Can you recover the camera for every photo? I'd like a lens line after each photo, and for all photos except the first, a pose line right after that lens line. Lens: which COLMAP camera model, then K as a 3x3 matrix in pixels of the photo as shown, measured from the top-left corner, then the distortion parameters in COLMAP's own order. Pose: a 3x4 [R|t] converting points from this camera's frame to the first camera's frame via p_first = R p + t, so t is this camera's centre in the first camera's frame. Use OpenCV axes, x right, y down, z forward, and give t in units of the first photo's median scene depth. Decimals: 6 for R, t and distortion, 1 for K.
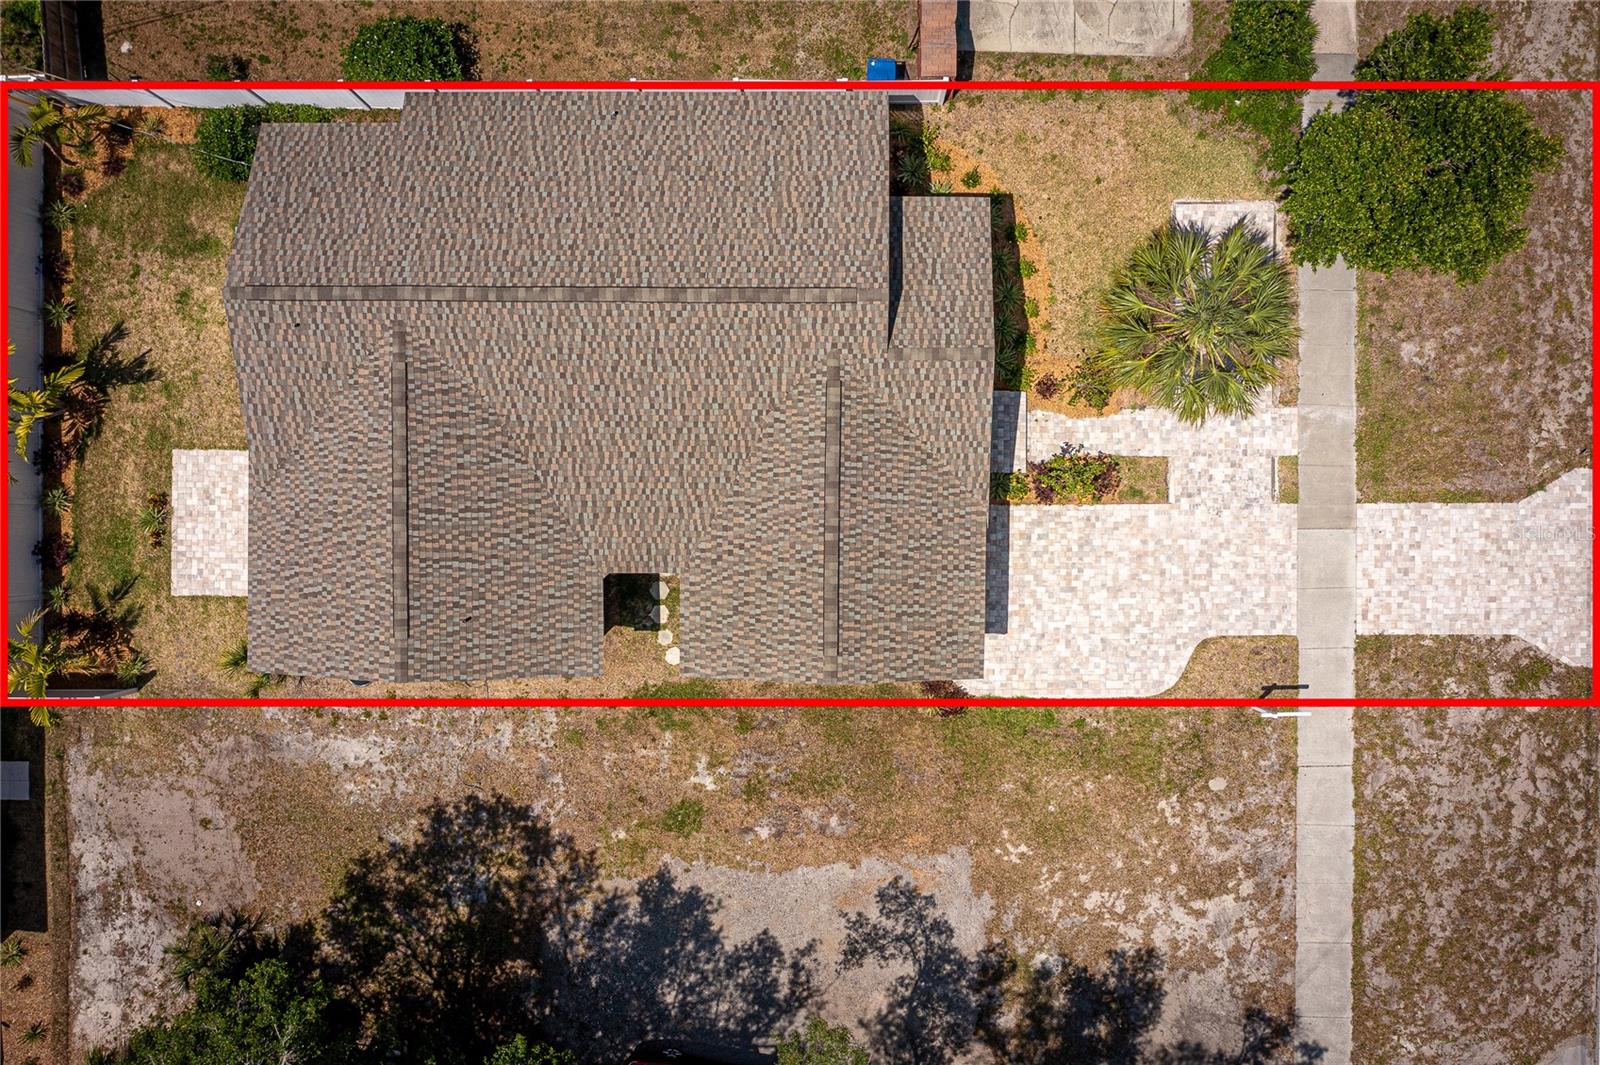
lens RADIAL K [[1371.5, 0, 846.9], [0, 1371.5, 539.6], [0, 0, 1]] dist [-0.008470, 0.010306]
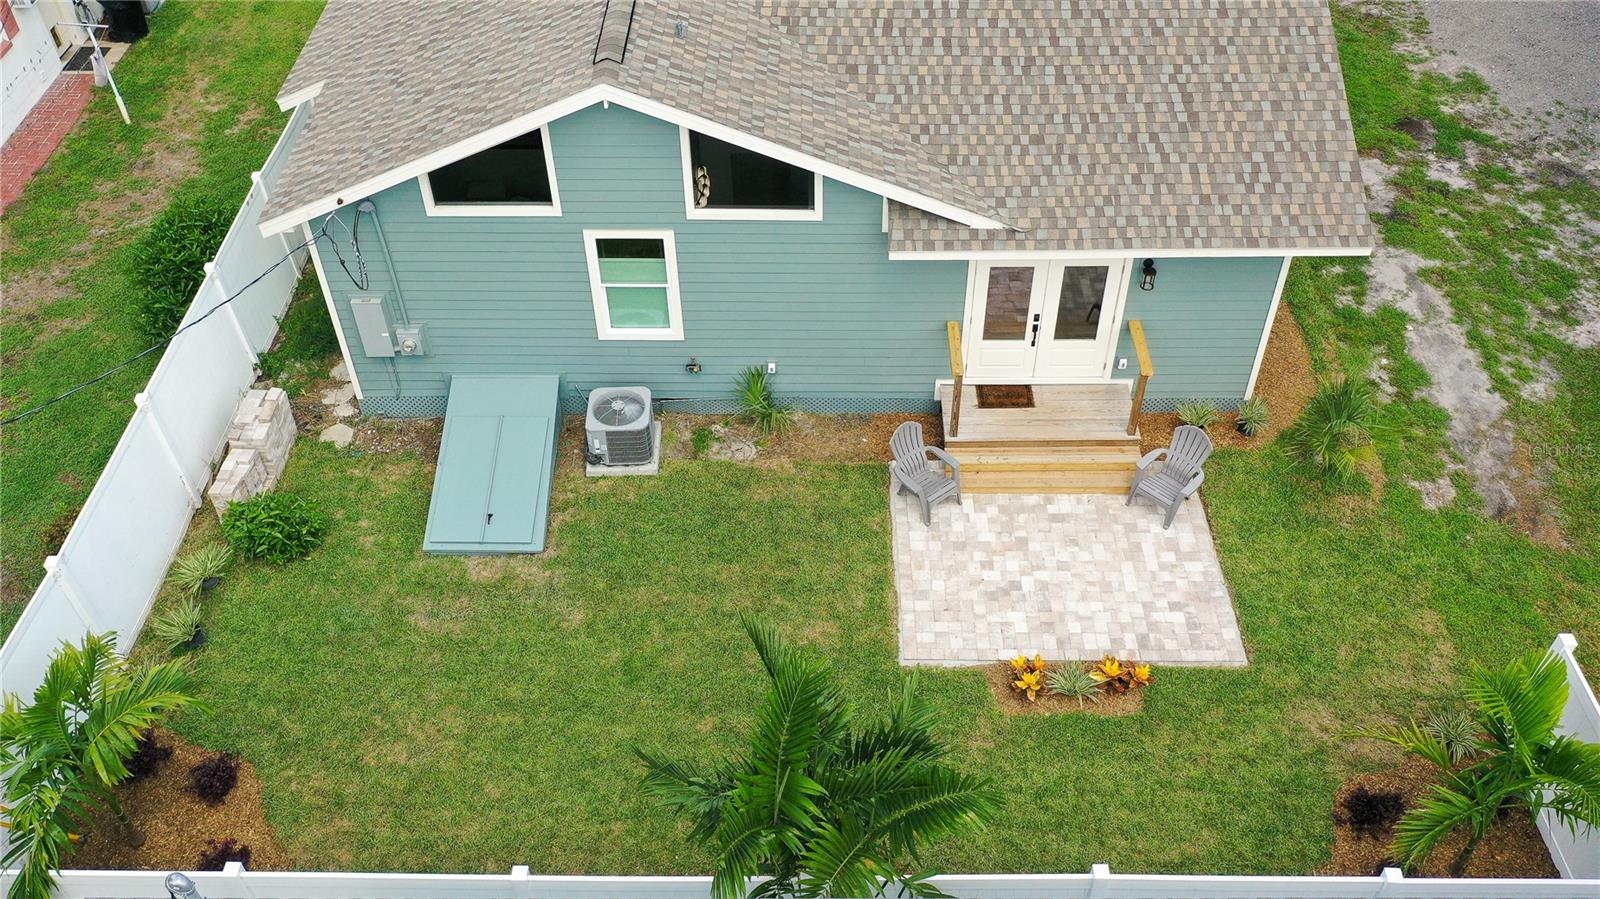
lens RADIAL K [[1327.9, 0, 794.2], [0, 1327.9, 396.5], [0, 0, 1]] dist [0.006057, 0.006659]
pose [[-0.001277, -0.675665, 0.737208, -0.849386], [0.999622, -0.021120, -0.017624, -0.104298], [0.027478, 0.736906, 0.675436, 0.746973]]
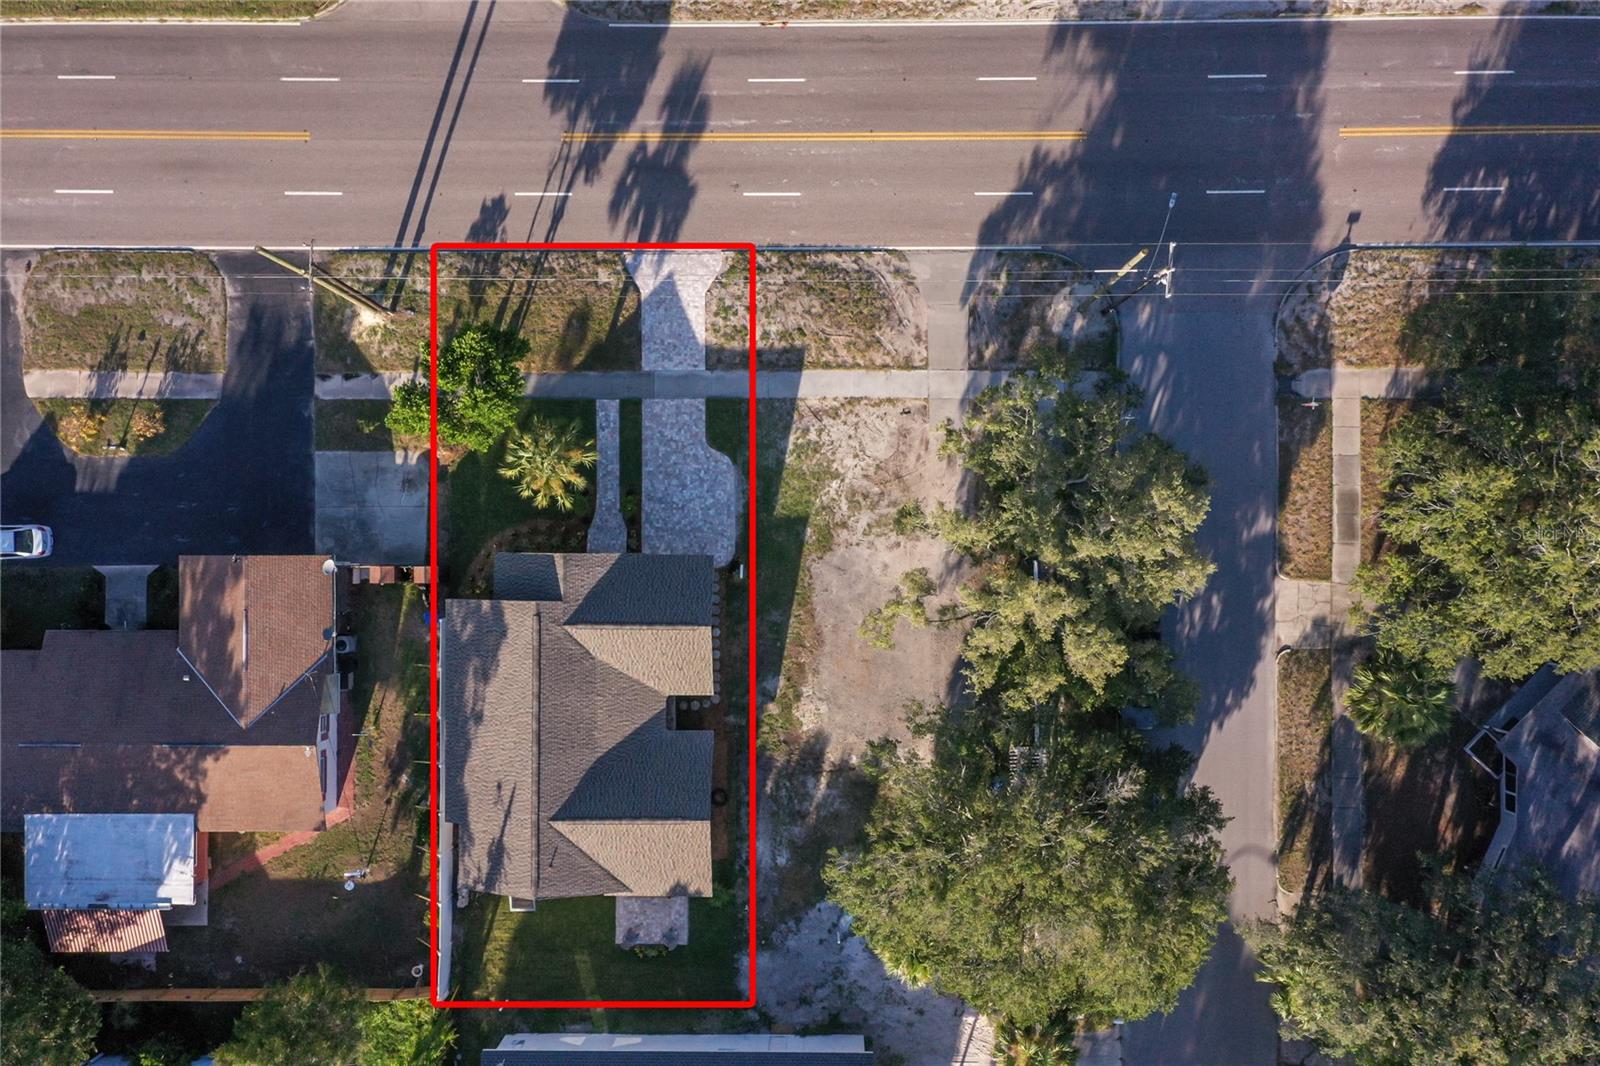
lens RADIAL K [[1266.3, 0, 811.8], [0, 1266.3, 539.5], [0, 0, 1]] dist [0.015279, 0.004625]
pose [[-0.002134, -0.999866, 0.016236, 0.093878], [0.999736, -0.002505, -0.022838, 0.310980], [0.022876, 0.016183, 0.999607, -1.034919]]
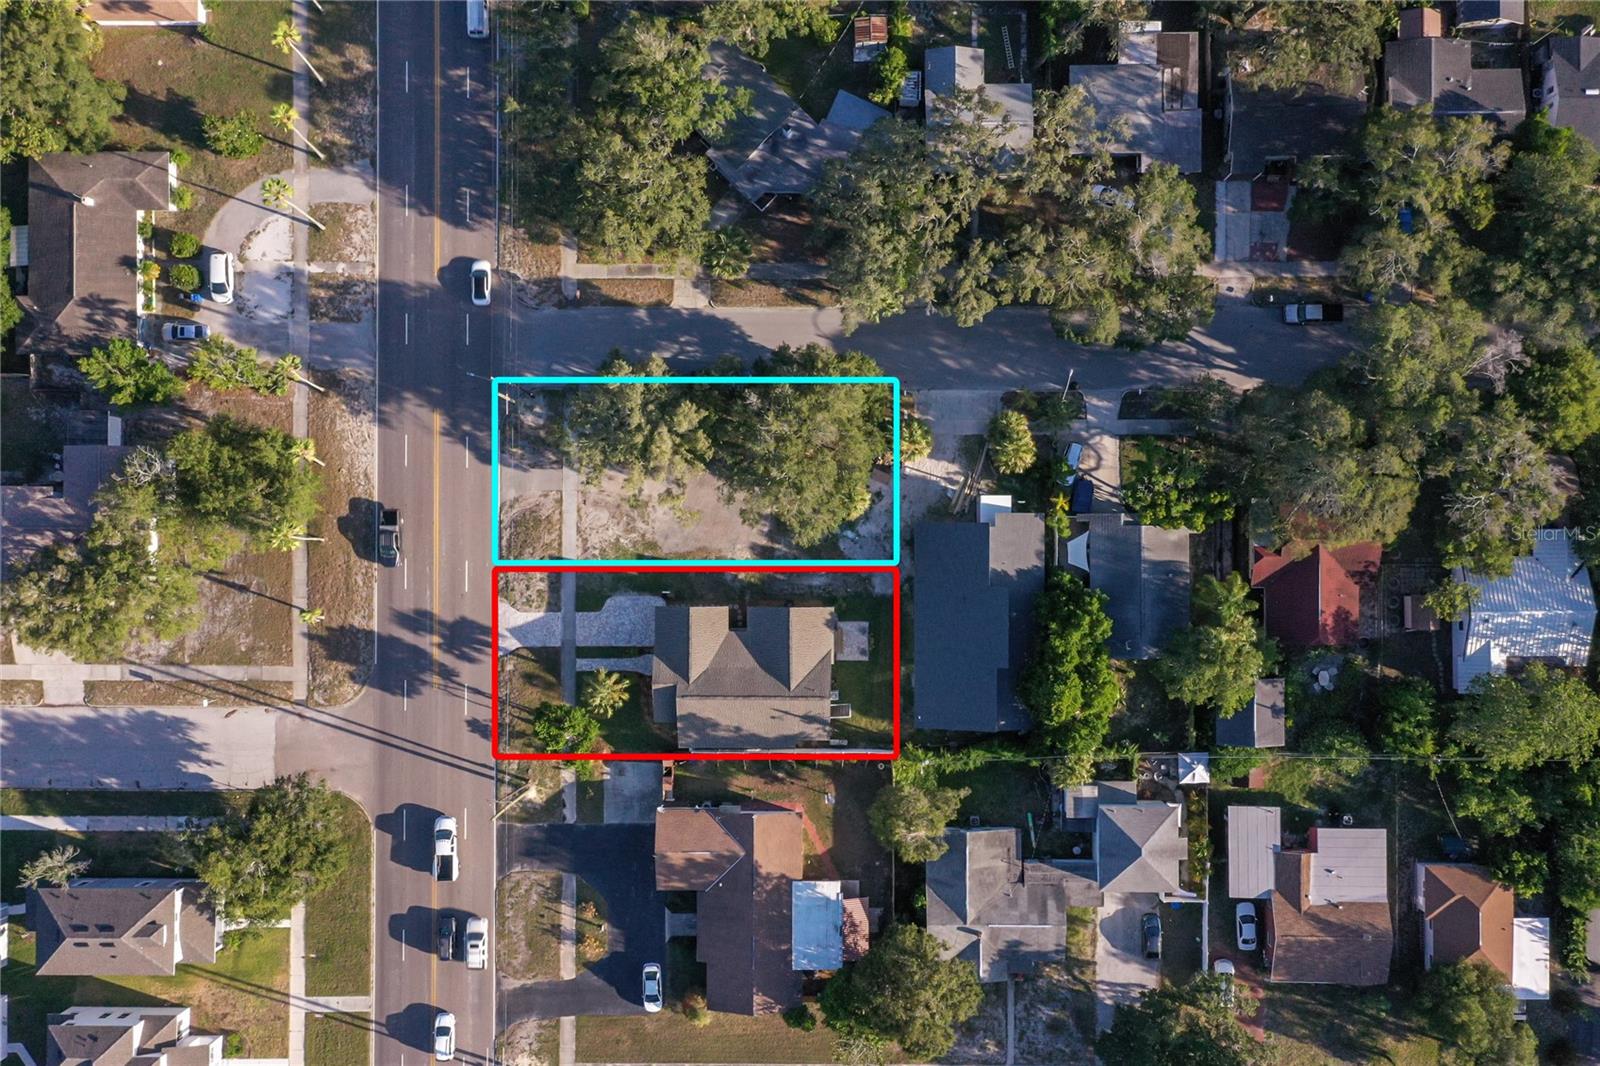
lens RADIAL K [[1267.2, 0, 810.1], [0, 1267.2, 526.1], [0, 0, 1]] dist [-0.022199, 0.012672]
pose [[-0.999803, 0.002344, 0.019705, -0.457540], [-0.002368, -0.999996, -0.001218, 0.356450], [0.019703, -0.001265, 0.999805, -2.895822]]
